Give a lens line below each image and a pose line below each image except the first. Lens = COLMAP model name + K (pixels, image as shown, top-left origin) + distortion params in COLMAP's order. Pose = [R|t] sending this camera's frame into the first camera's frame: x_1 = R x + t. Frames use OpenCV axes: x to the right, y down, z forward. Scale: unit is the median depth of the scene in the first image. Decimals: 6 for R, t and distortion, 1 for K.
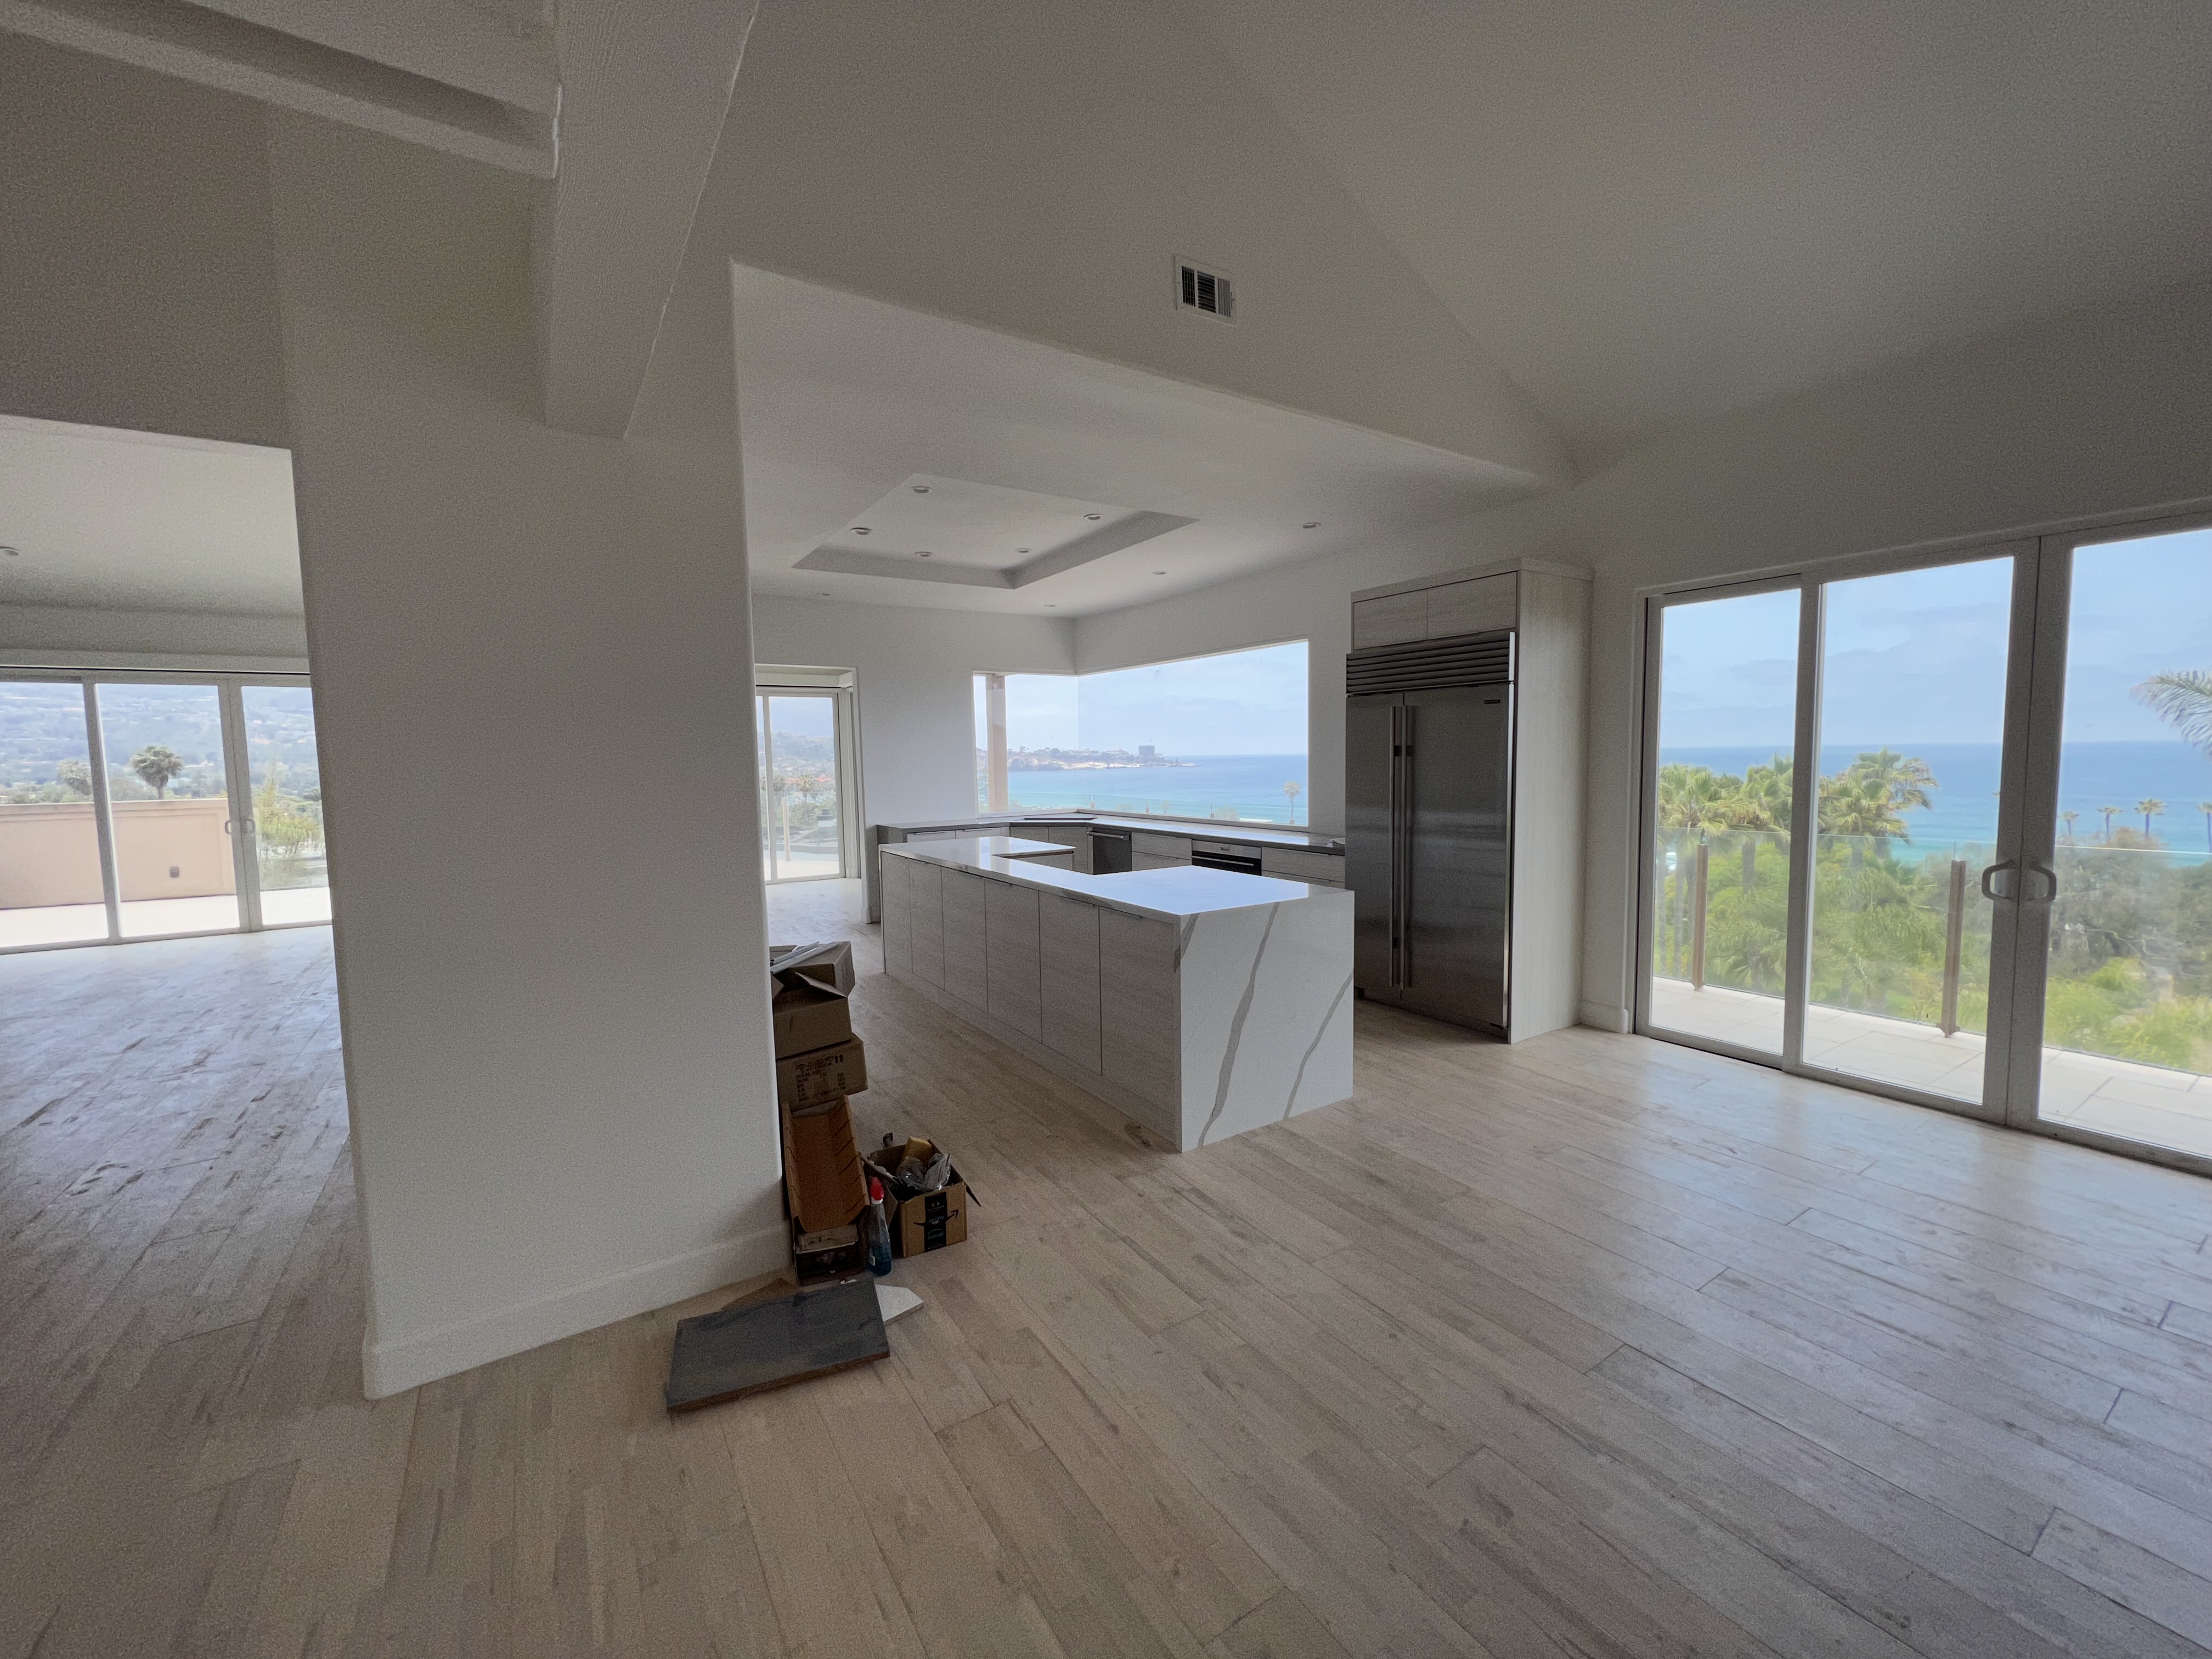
lens RADIAL K [[885.6, 0, 1093.7], [0, 885.6, 828.7], [0, 0, 1]] dist [0.002490, 0.000302]
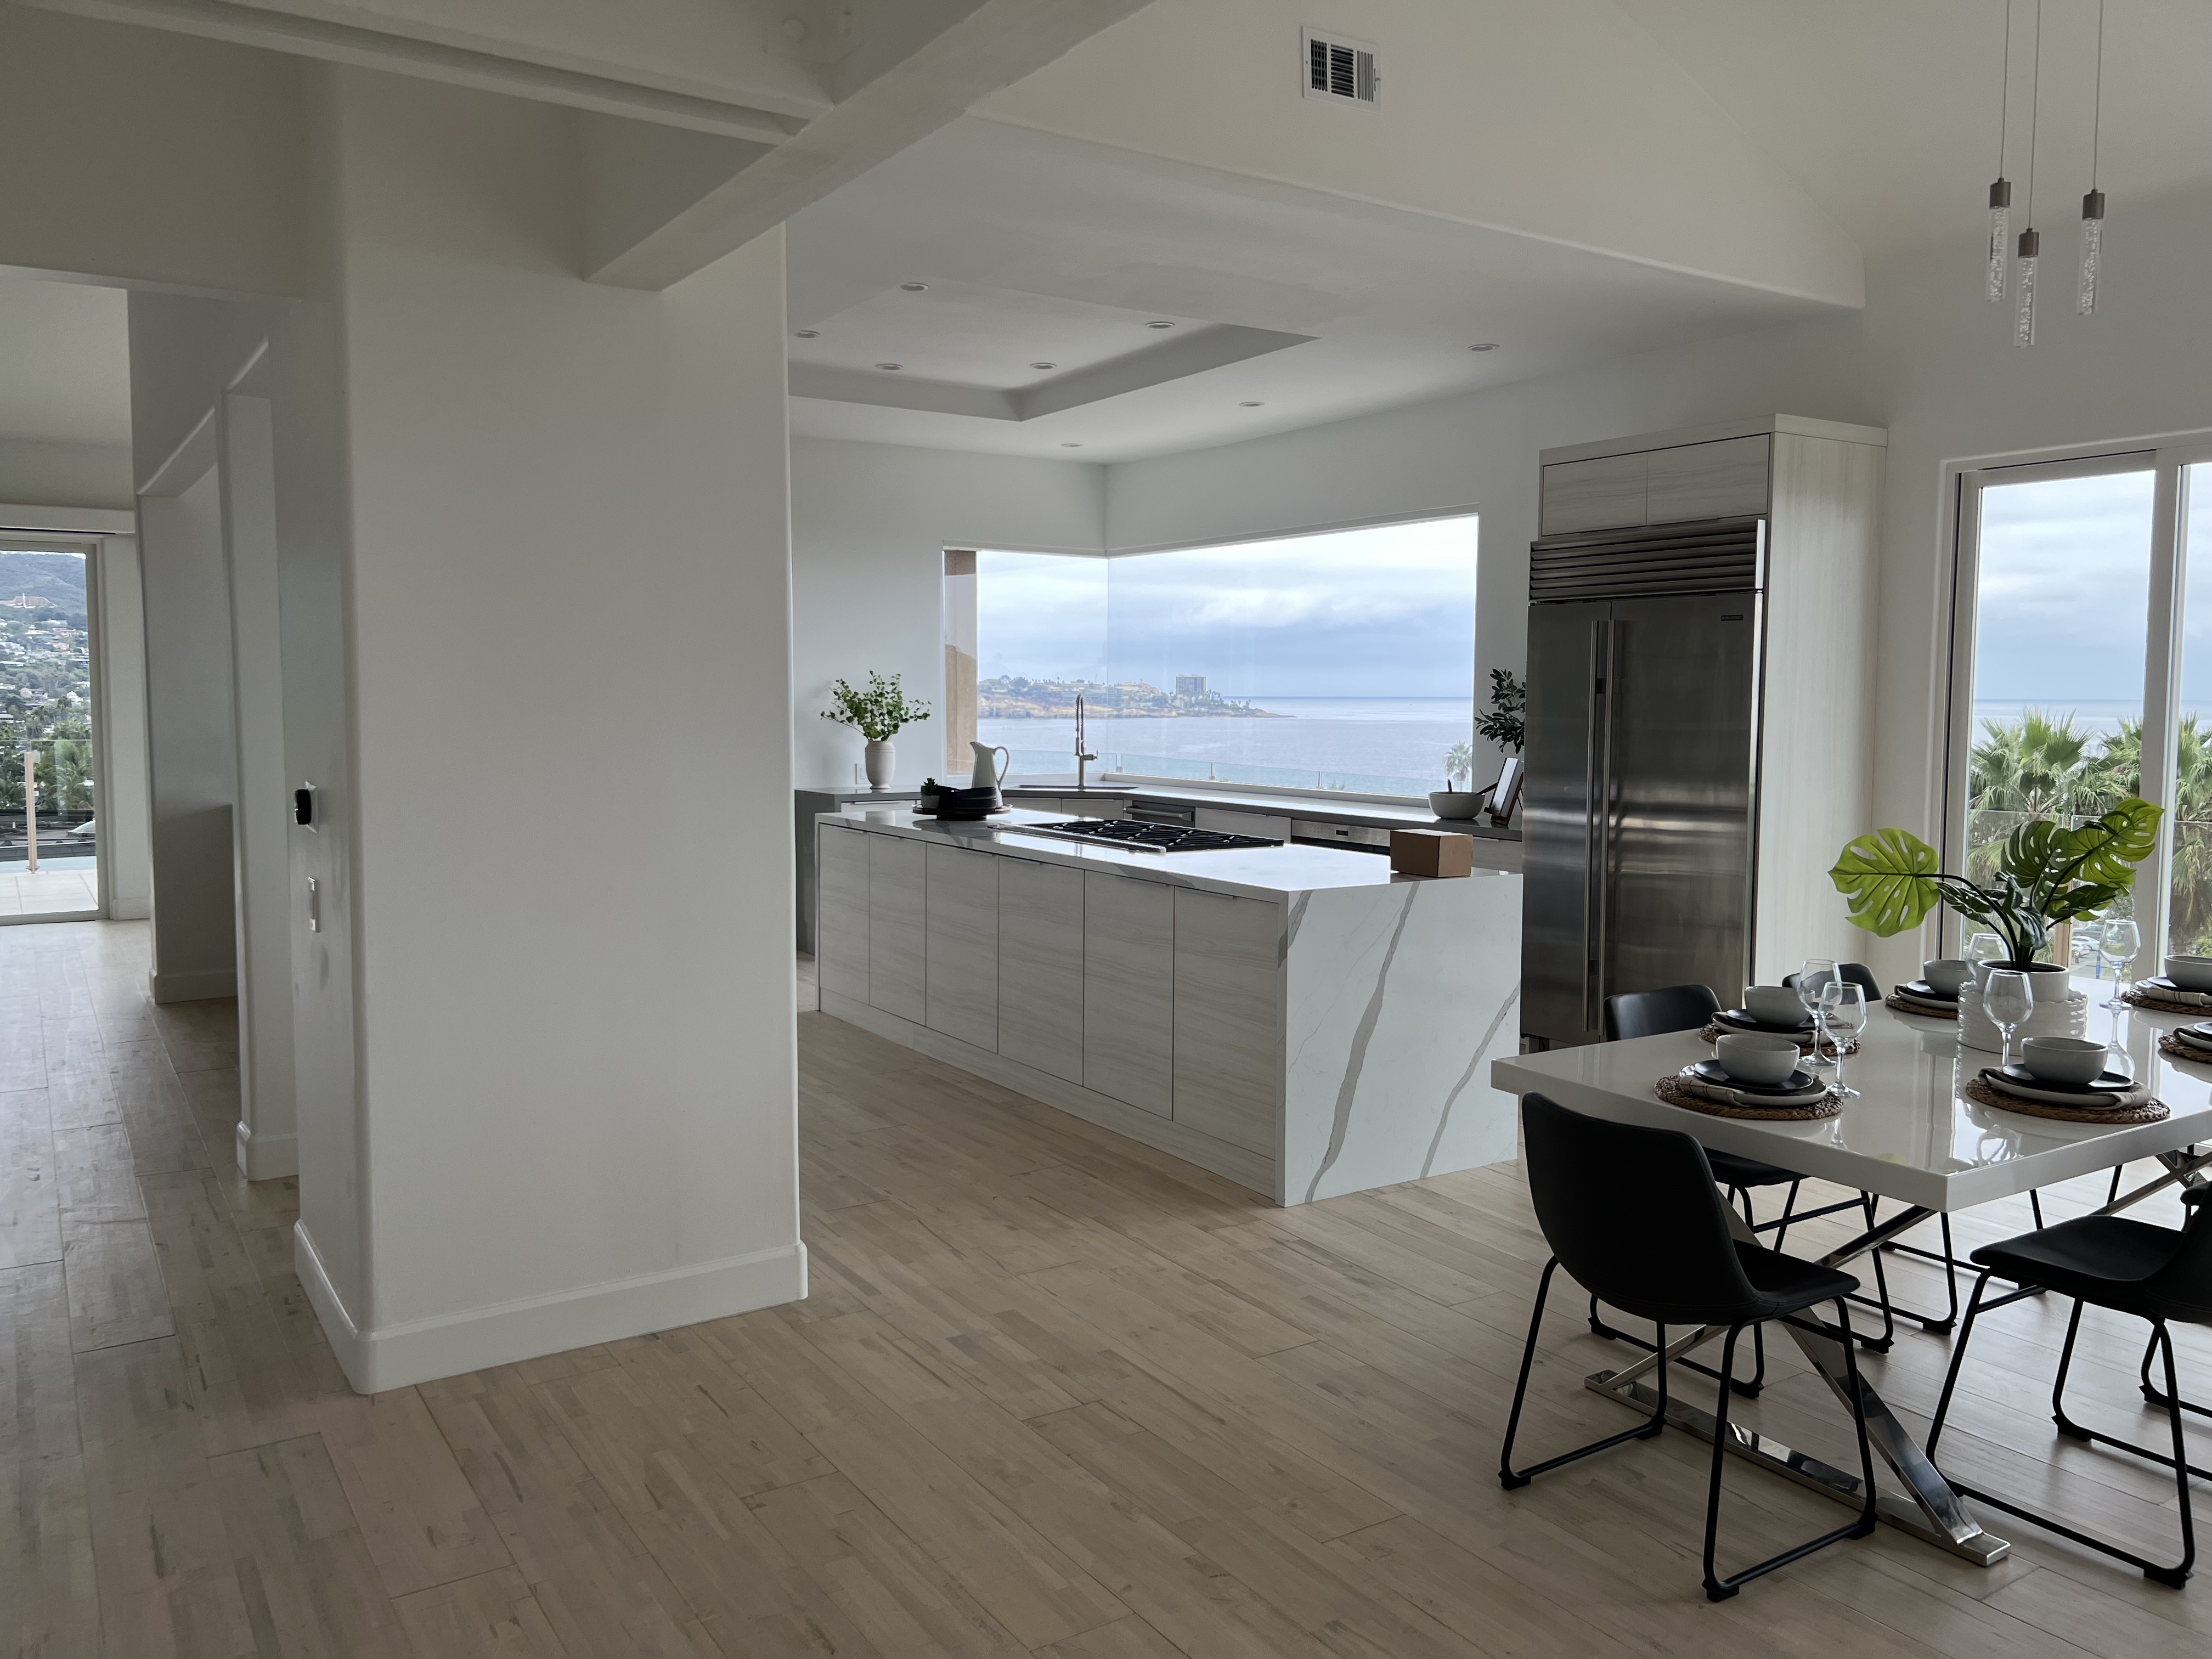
lens RADIAL K [[1675.6, 0, 1105.8], [0, 1675.6, 818.5], [0, 0, 1]] dist [0.050947, -0.004560]
pose [[0.999687, 0.022001, 0.011904, -0.074466], [-0.021906, 0.999727, -0.008069, 0.047576], [-0.012079, 0.007806, 0.999897, -0.420679]]
